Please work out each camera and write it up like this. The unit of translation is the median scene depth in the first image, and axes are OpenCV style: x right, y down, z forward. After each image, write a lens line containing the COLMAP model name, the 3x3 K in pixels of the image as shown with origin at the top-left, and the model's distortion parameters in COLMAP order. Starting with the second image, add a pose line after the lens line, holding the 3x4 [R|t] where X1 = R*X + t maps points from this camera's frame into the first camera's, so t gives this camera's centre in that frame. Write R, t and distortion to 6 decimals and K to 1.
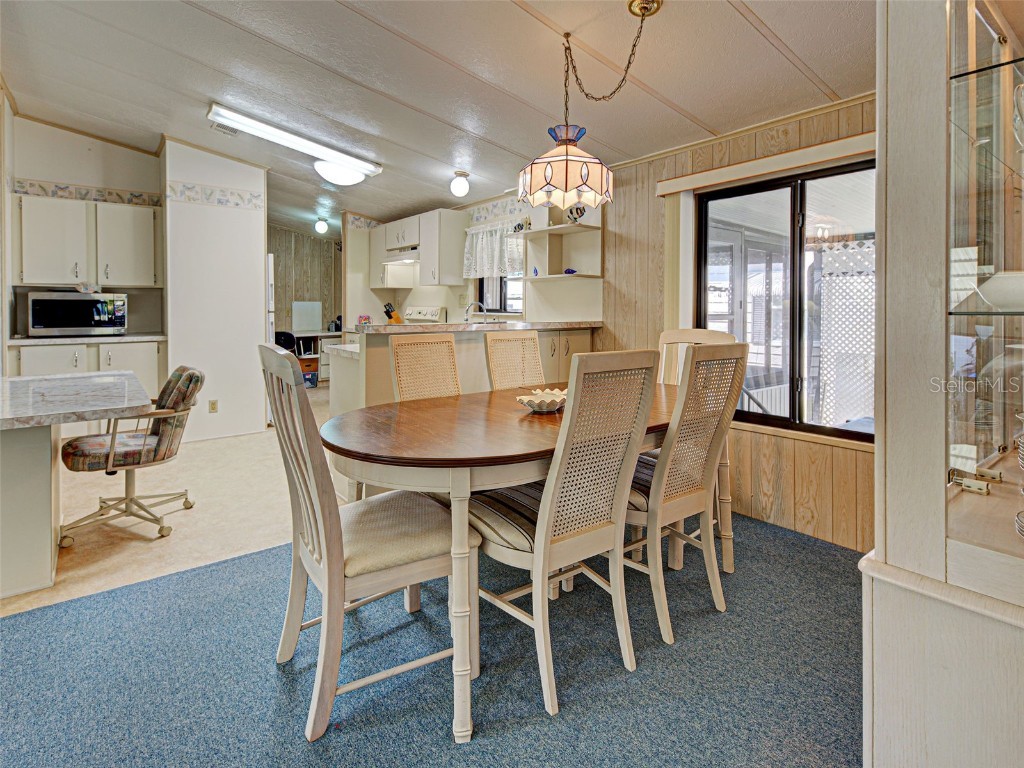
lens RADIAL K [[525.5, 0, 499.2], [0, 525.5, 317.6], [0, 0, 1]] dist [0.016470, -0.002891]
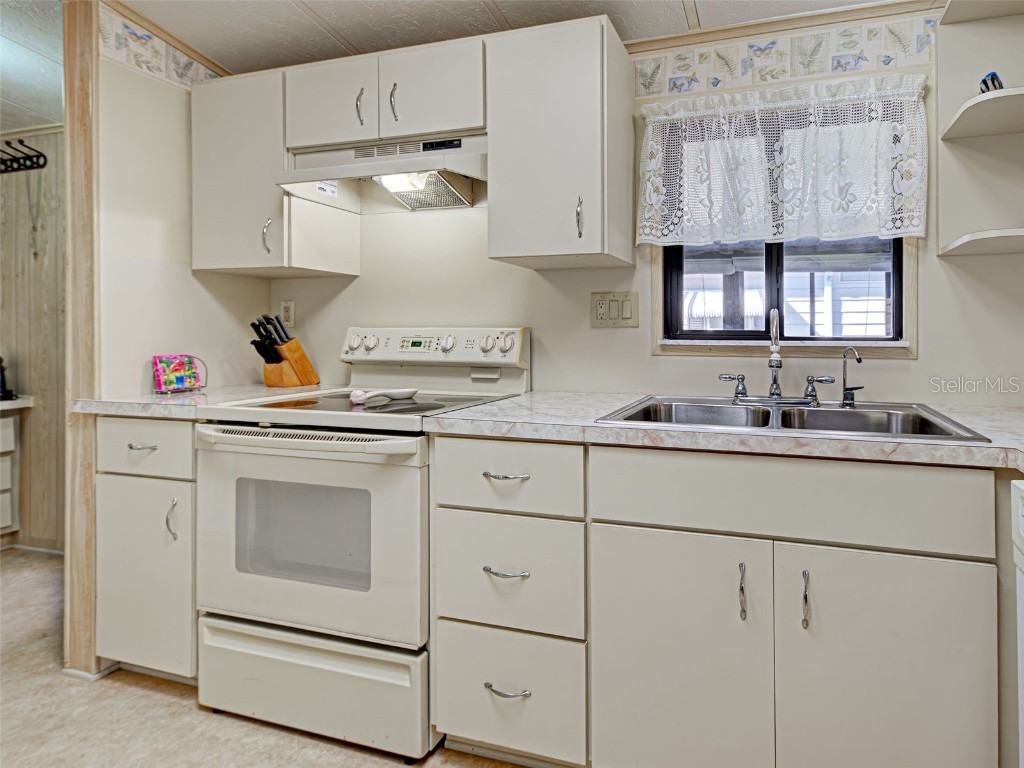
lens RADIAL K [[525.5, 0, 575.2], [0, 525.5, 332.5], [0, 0, 1]] dist [0.016470, -0.002891]
pose [[0.793139, -0.000251, 0.609041, -0.270886], [0.016541, 0.999640, -0.021129, -0.007611], [-0.608816, 0.026833, 0.792857, 0.643760]]
